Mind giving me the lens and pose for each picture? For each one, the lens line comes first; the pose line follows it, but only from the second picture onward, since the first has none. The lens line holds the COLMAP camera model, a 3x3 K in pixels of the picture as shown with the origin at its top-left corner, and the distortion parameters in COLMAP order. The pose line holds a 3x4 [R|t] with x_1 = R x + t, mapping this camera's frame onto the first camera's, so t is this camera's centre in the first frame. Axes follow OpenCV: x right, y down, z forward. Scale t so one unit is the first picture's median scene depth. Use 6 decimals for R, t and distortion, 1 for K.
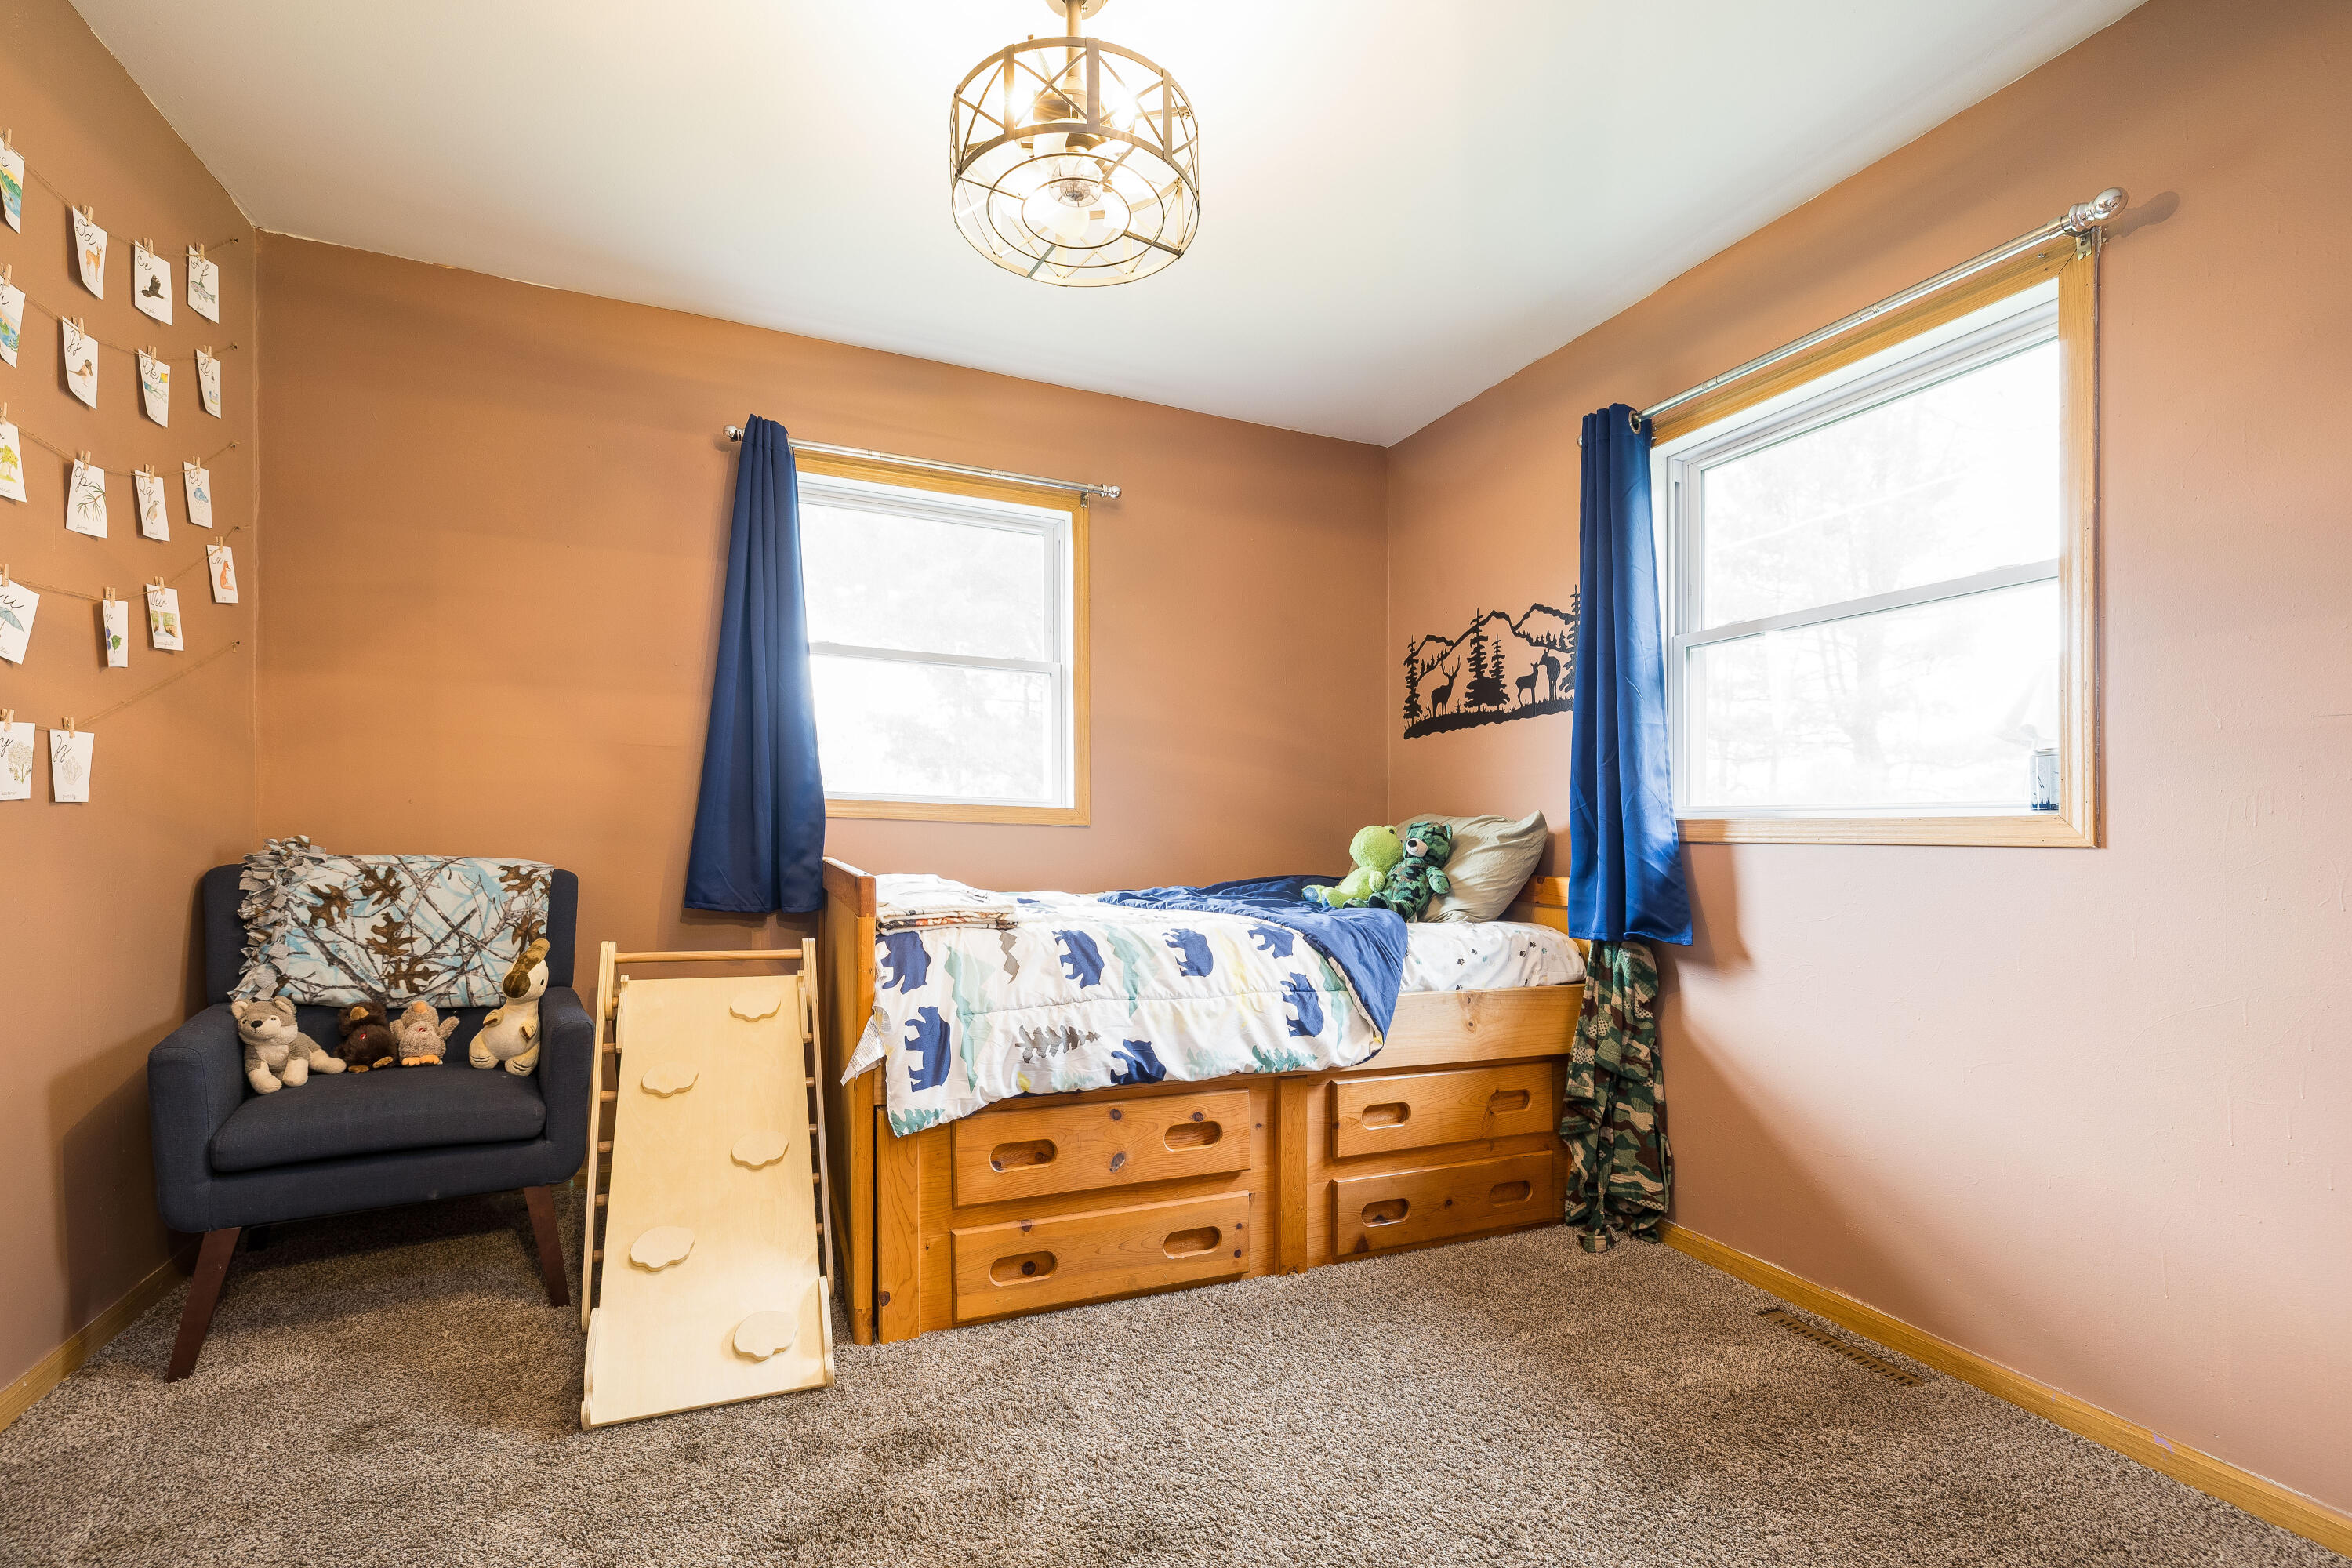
lens RADIAL K [[1022.6, 0, 1176.0], [0, 1022.6, 784.0], [0, 0, 1]] dist [-0.000935, -0.000137]
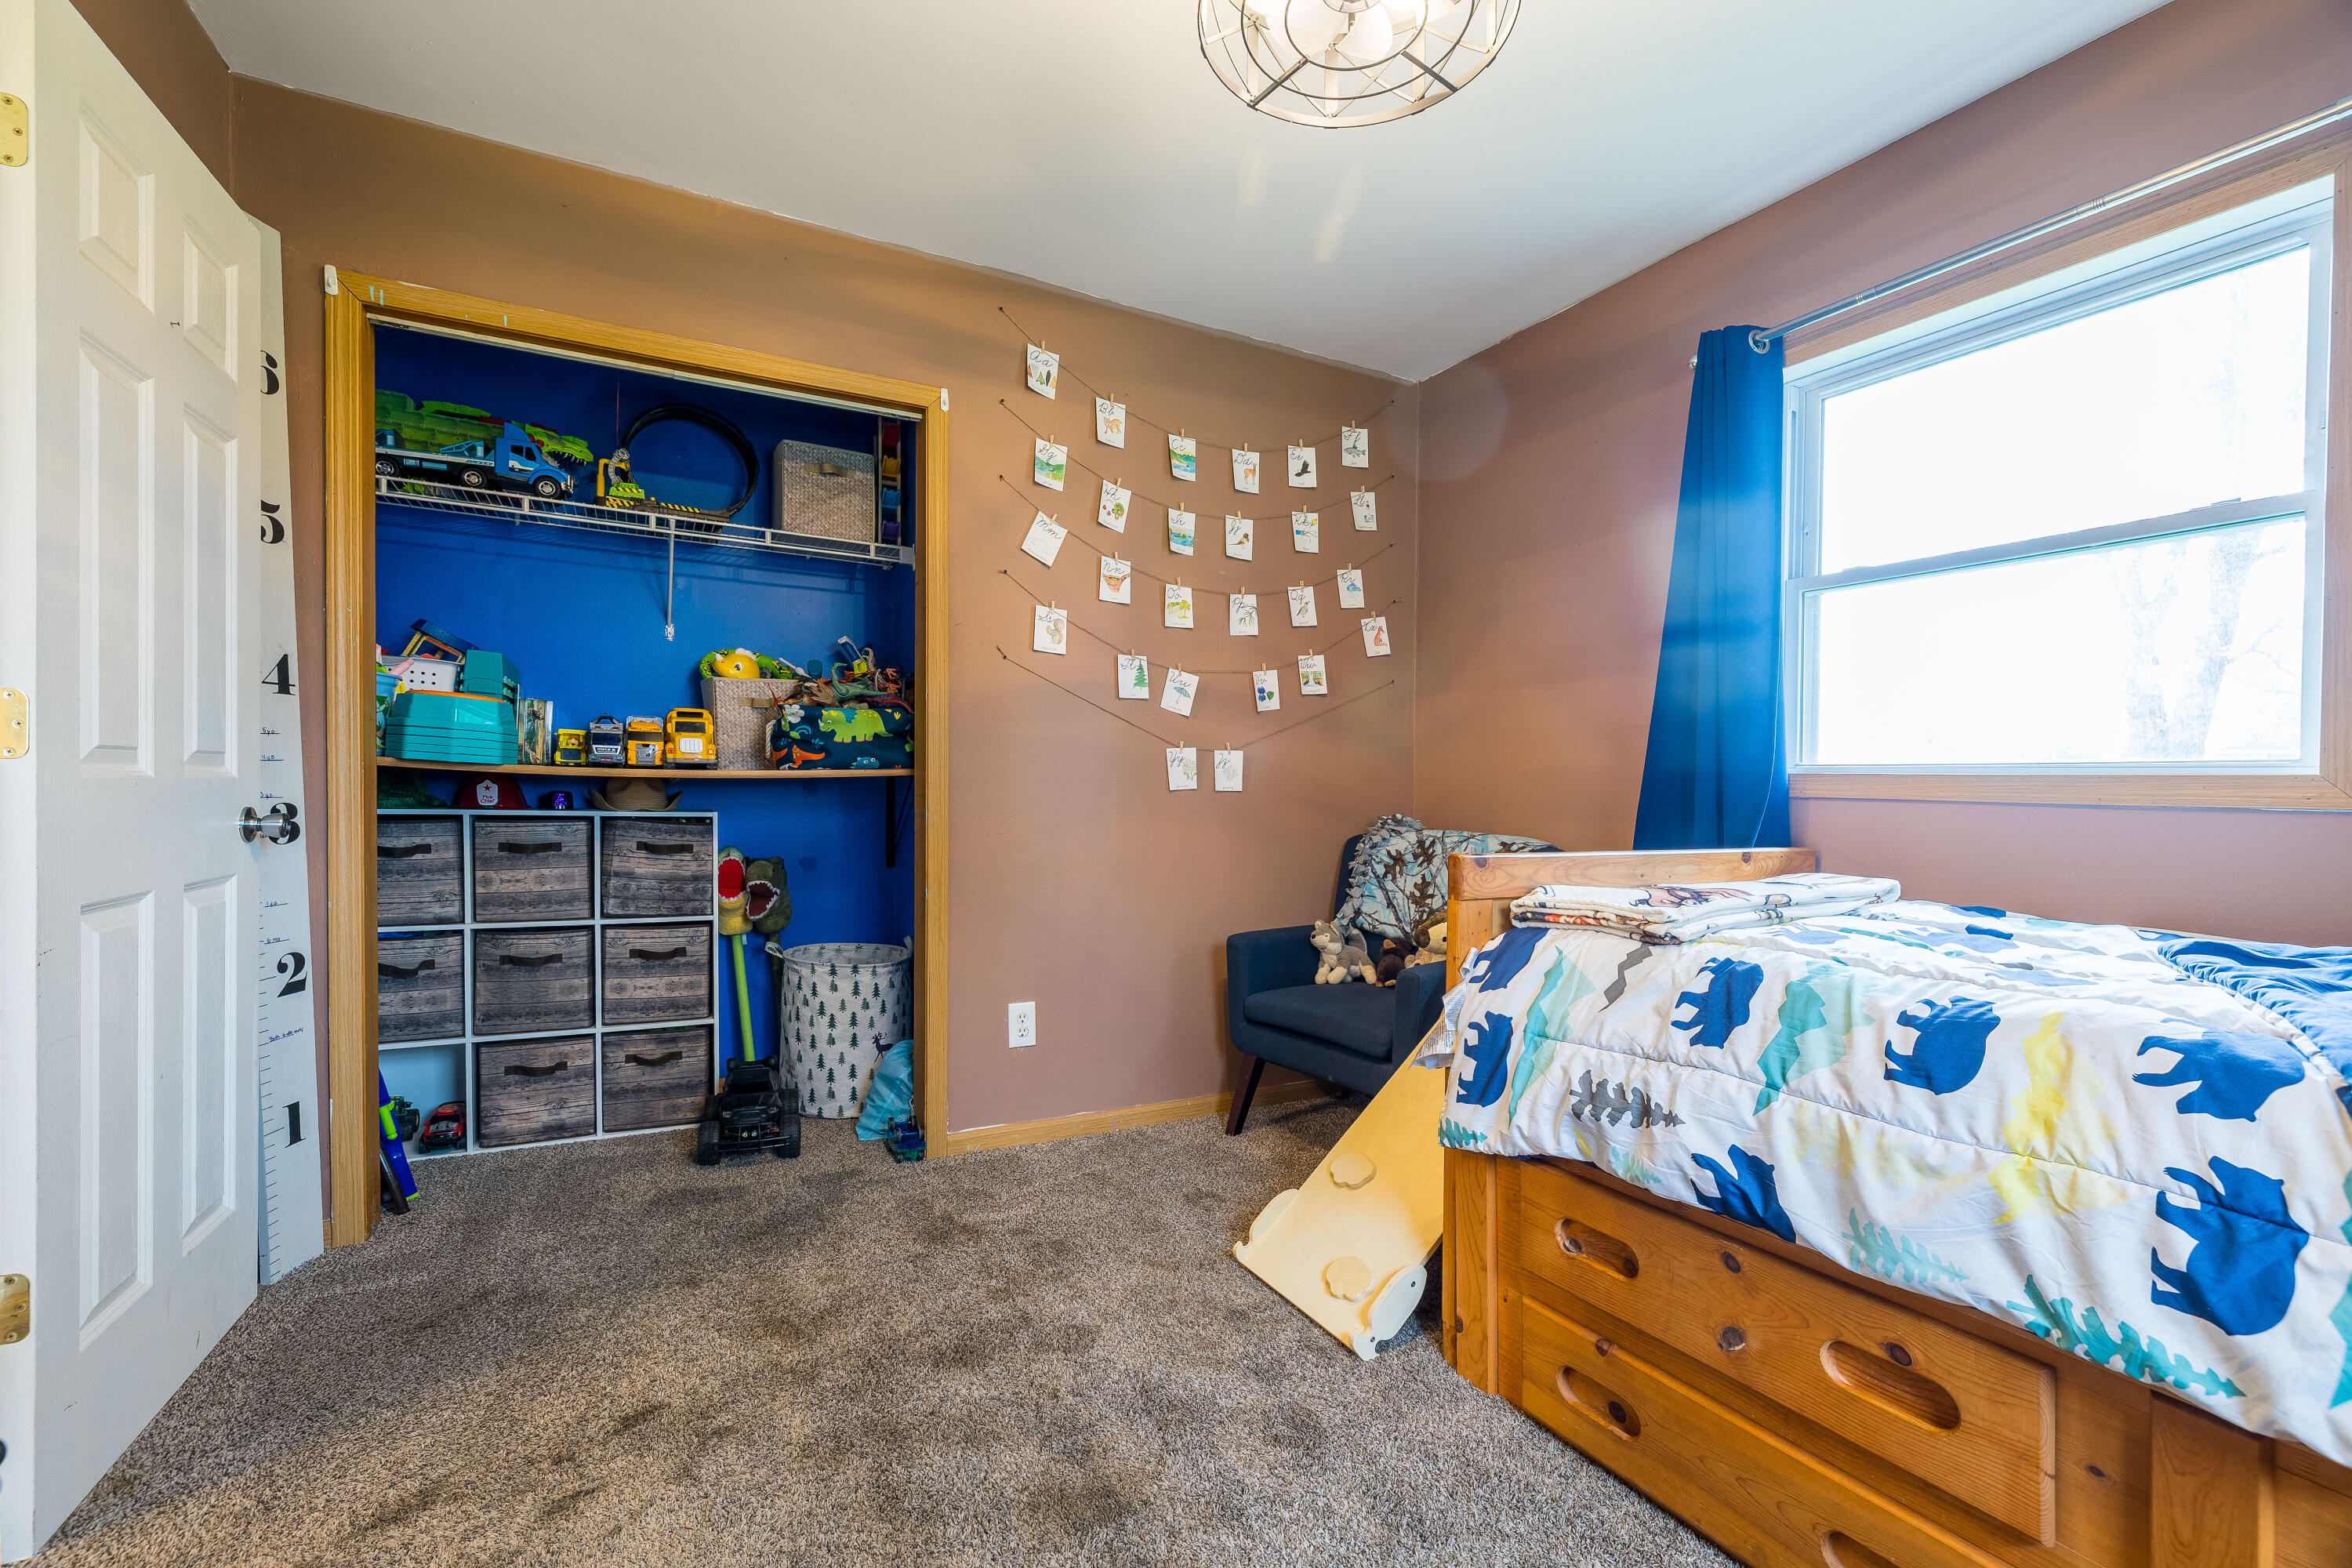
lens RADIAL K [[1012.7, 0, 1174.1], [0, 1012.7, 812.4], [0, 0, 1]] dist [0.001345, 0.000083]
pose [[0.081981, -0.001308, -0.996633, 0.527407], [0.026911, 0.999637, 0.000902, 0.040857], [0.996270, -0.026894, 0.081987, 0.621805]]
